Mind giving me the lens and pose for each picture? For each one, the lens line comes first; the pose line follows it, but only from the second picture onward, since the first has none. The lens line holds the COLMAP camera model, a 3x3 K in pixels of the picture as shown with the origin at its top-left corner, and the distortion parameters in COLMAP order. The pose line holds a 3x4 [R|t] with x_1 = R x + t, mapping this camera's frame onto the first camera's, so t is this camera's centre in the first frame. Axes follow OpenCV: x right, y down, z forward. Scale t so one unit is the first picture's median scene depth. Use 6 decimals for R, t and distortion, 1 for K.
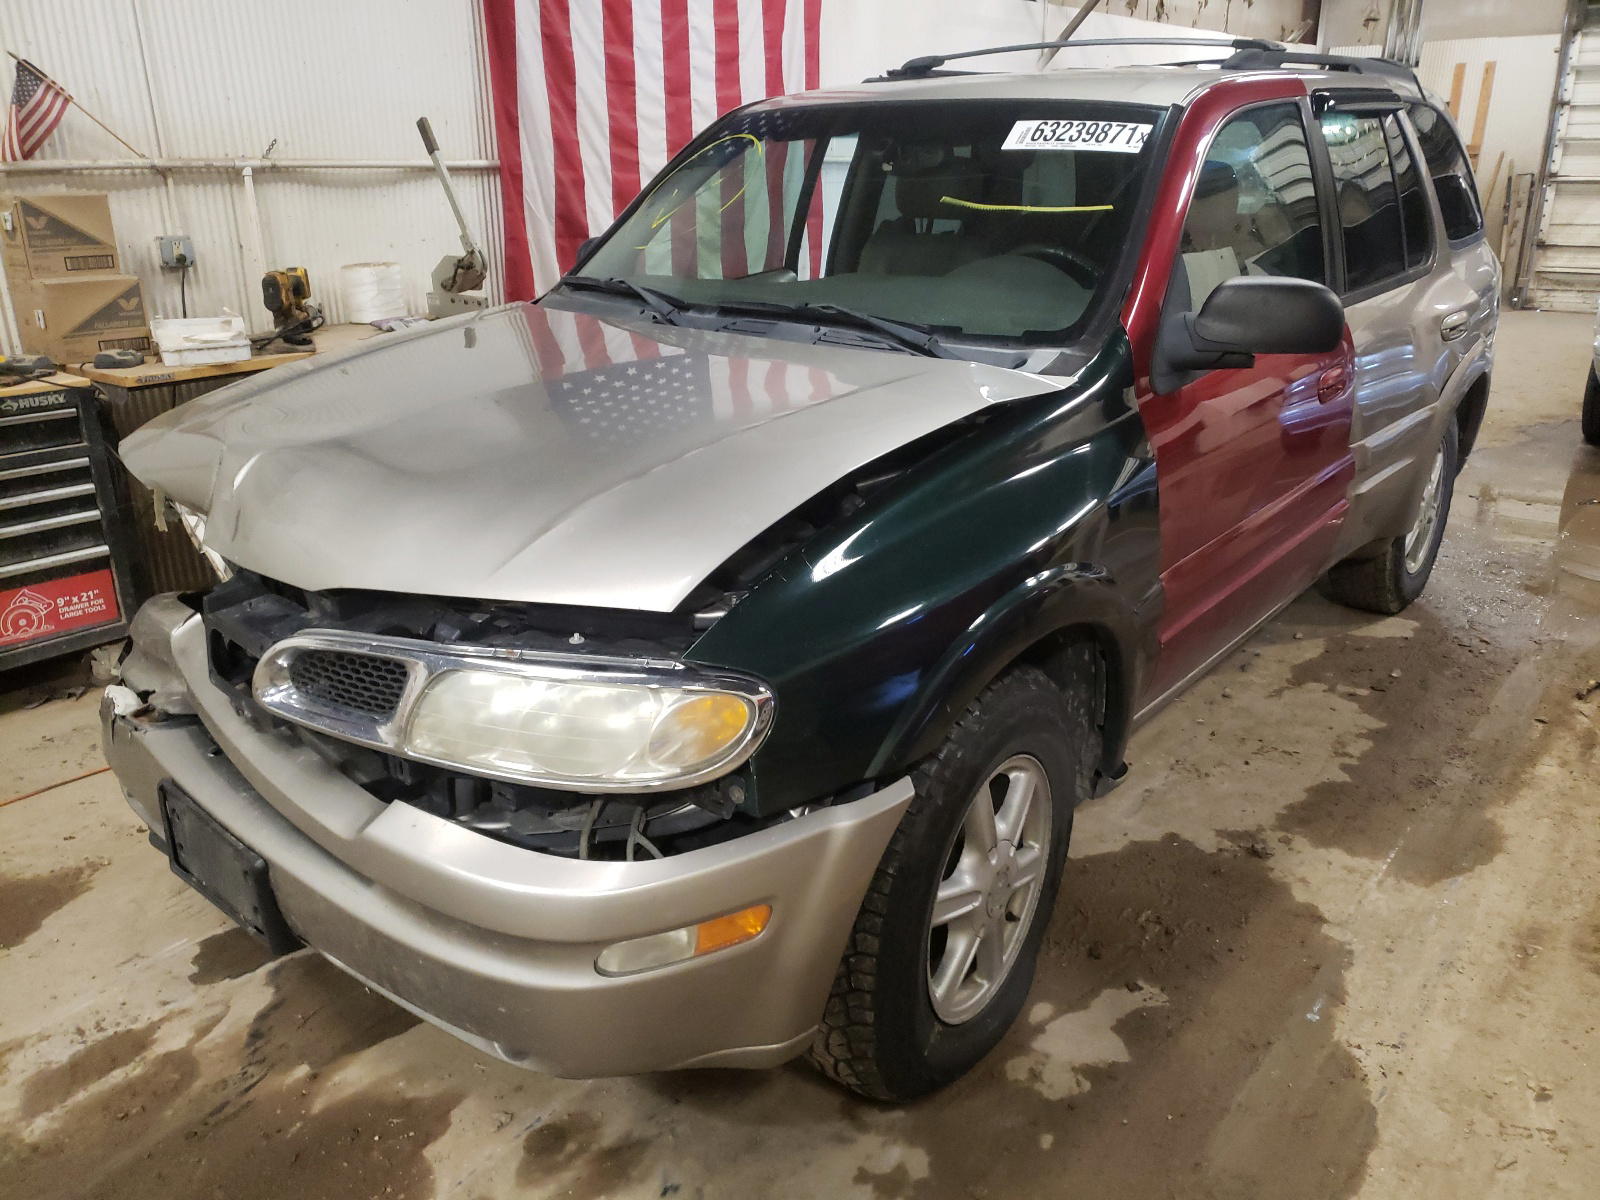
lens RADIAL K [[1223.4, 0, 800.0], [0, 1223.4, 600.0], [0, 0, 1]] dist [0.008410, 0.005471]
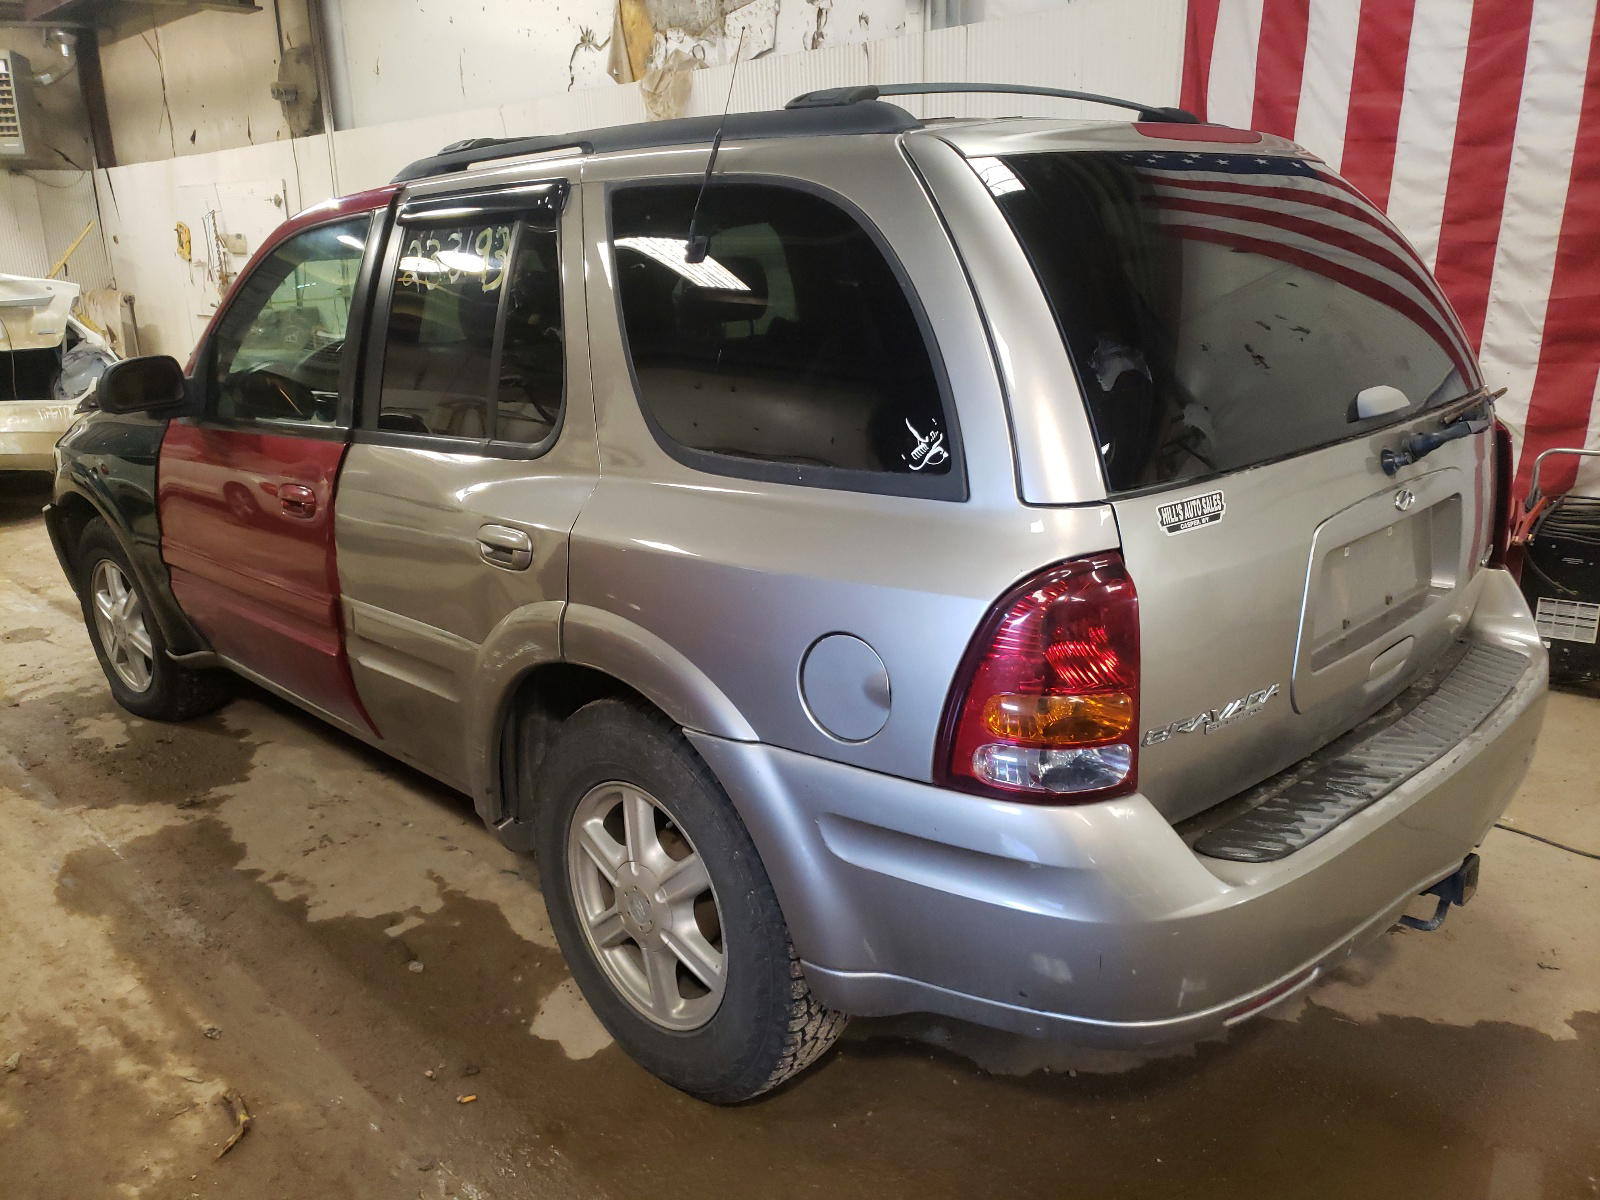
lens RADIAL K [[1223.4, 0, 800.0], [0, 1223.4, 600.0], [0, 0, 1]] dist [0.008410, 0.005471]
pose [[-0.094974, 0.293345, -0.951277, 1.252660], [-0.318423, 0.896439, 0.308226, -0.494759], [0.943179, 0.332182, 0.008269, 1.301861]]
